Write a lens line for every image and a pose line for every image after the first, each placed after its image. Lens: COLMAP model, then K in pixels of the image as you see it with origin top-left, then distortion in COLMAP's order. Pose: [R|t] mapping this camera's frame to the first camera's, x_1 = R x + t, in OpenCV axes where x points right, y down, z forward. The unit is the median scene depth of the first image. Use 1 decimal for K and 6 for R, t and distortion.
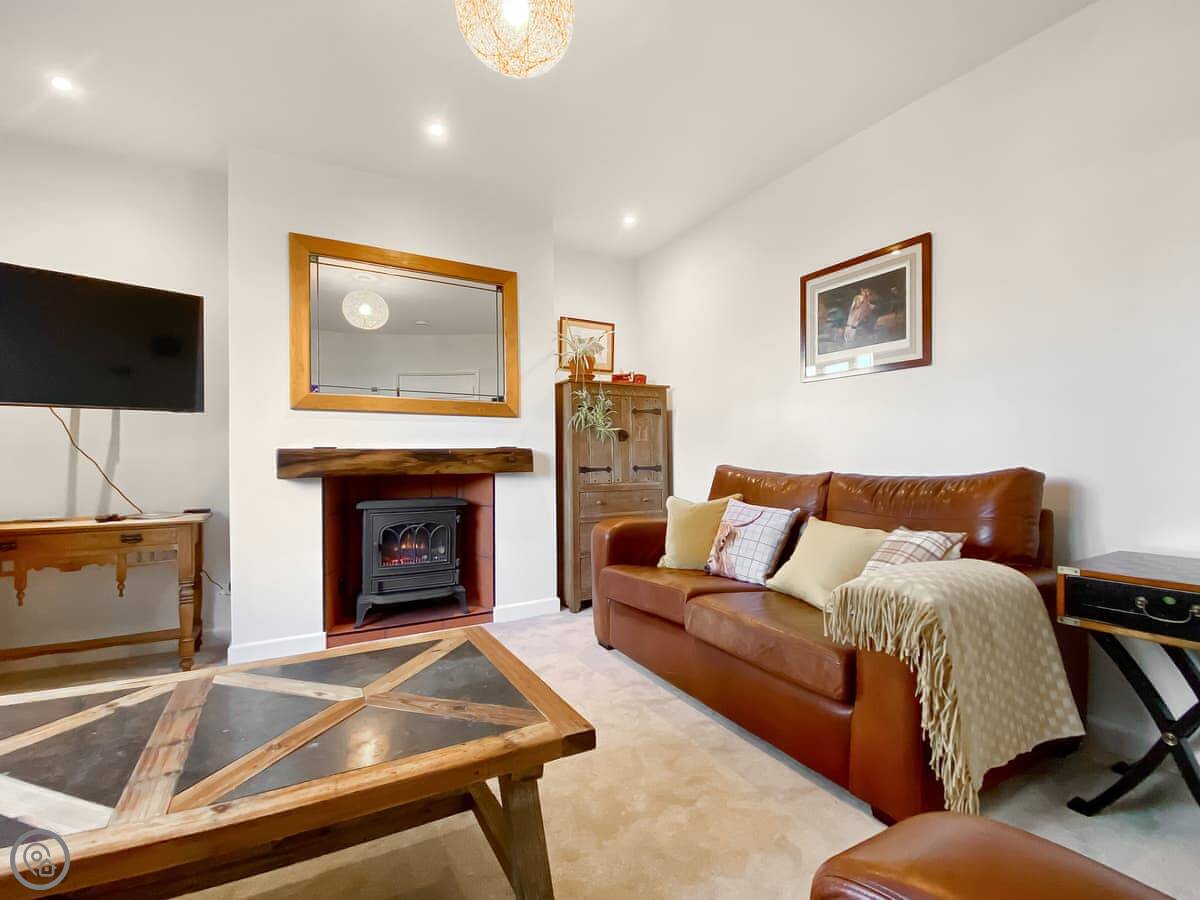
lens RADIAL K [[560.6, 0, 623.6], [0, 560.6, 457.6], [0, 0, 1]] dist [0.021835, -0.000328]
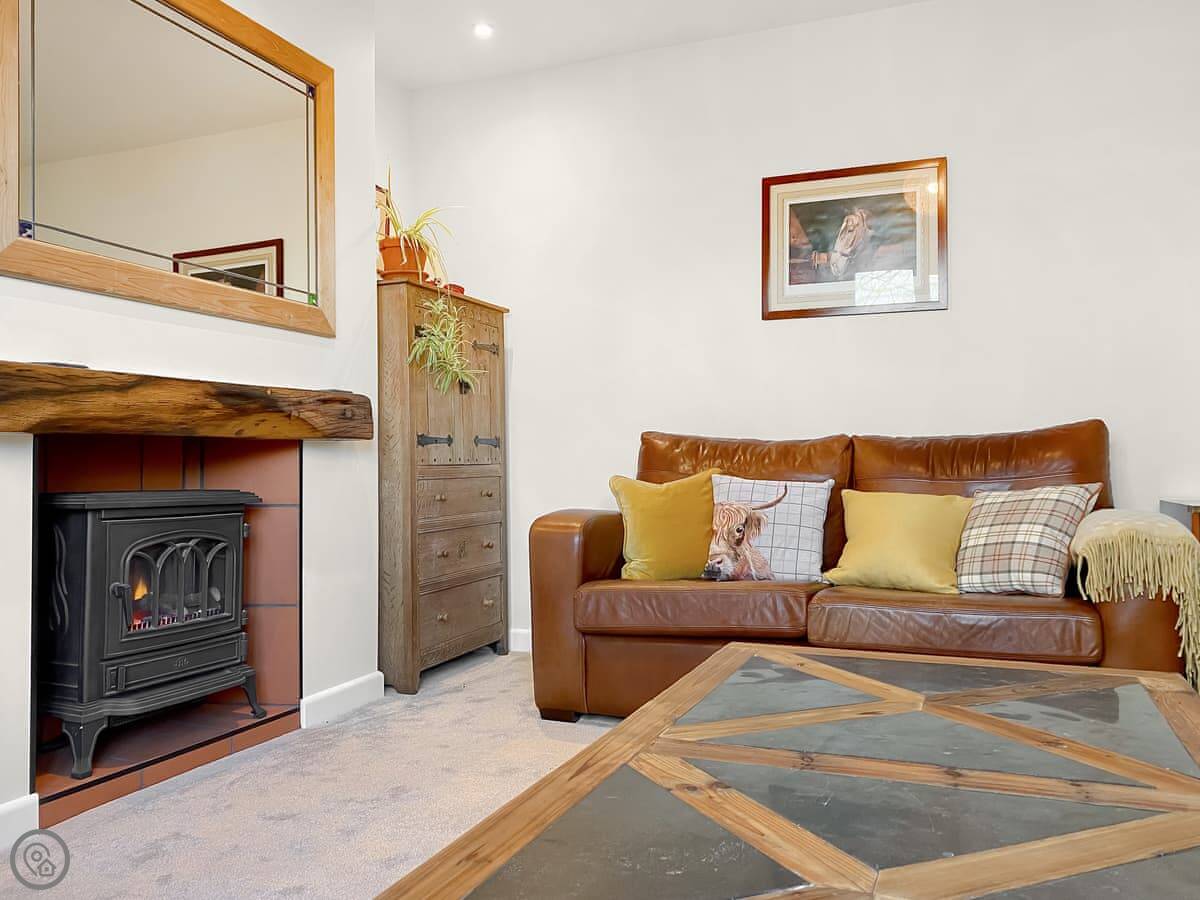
lens RADIAL K [[945.0, 0, 600.0], [0, 945.0, 450.0], [0, 0, 1]] dist [0.038582, -0.061560]
pose [[0.784421, 0.006811, 0.620192, -0.650506], [0.005641, 0.999820, -0.018115, 0.062581], [-0.620203, 0.017708, 0.784241, 0.160278]]
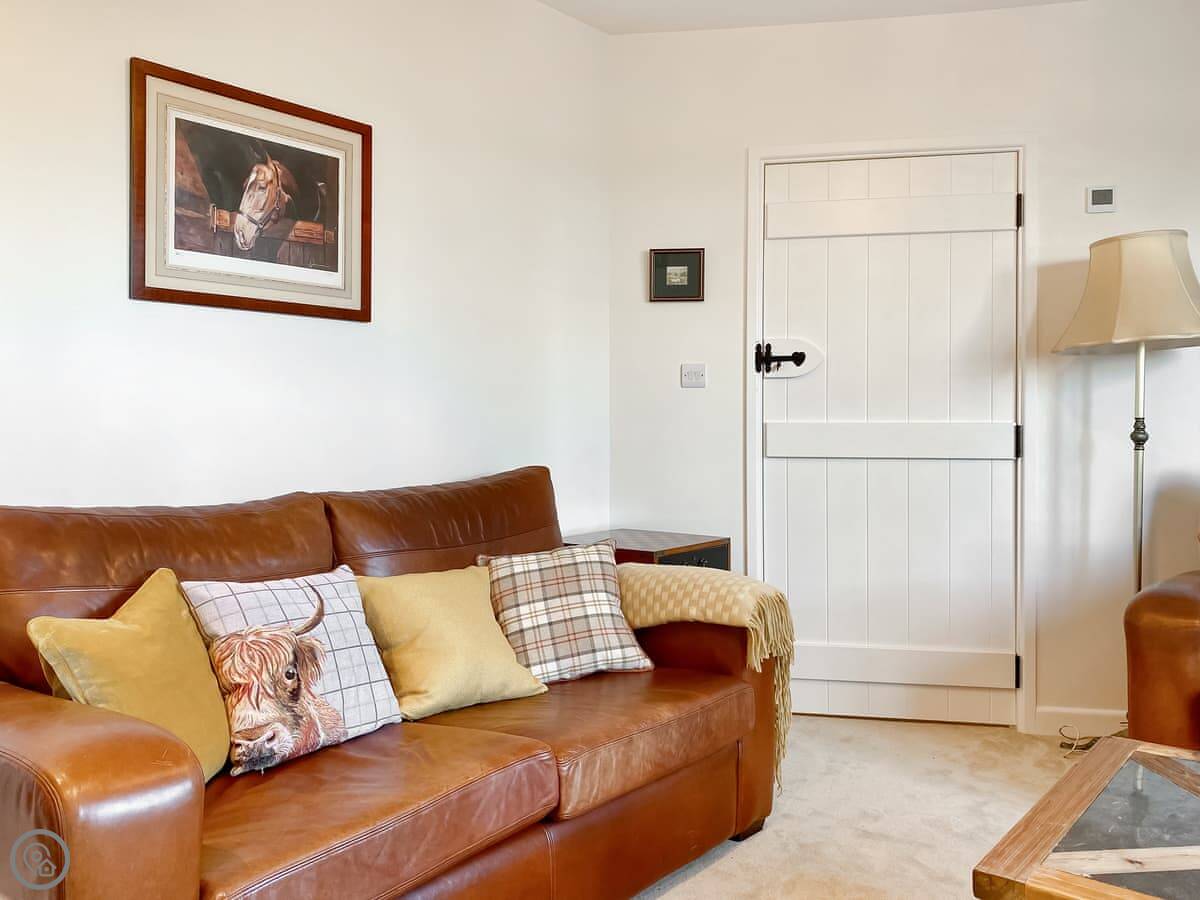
lens RADIAL K [[960.8, 0, 600.0], [0, 960.8, 450.0], [0, 0, 1]] dist [-0.006224, -0.003353]
pose [[-0.346074, -0.024016, 0.937900, -0.530271], [0.012060, 0.999476, 0.030043, -0.035850], [-0.938130, 0.021708, -0.345603, 0.954550]]
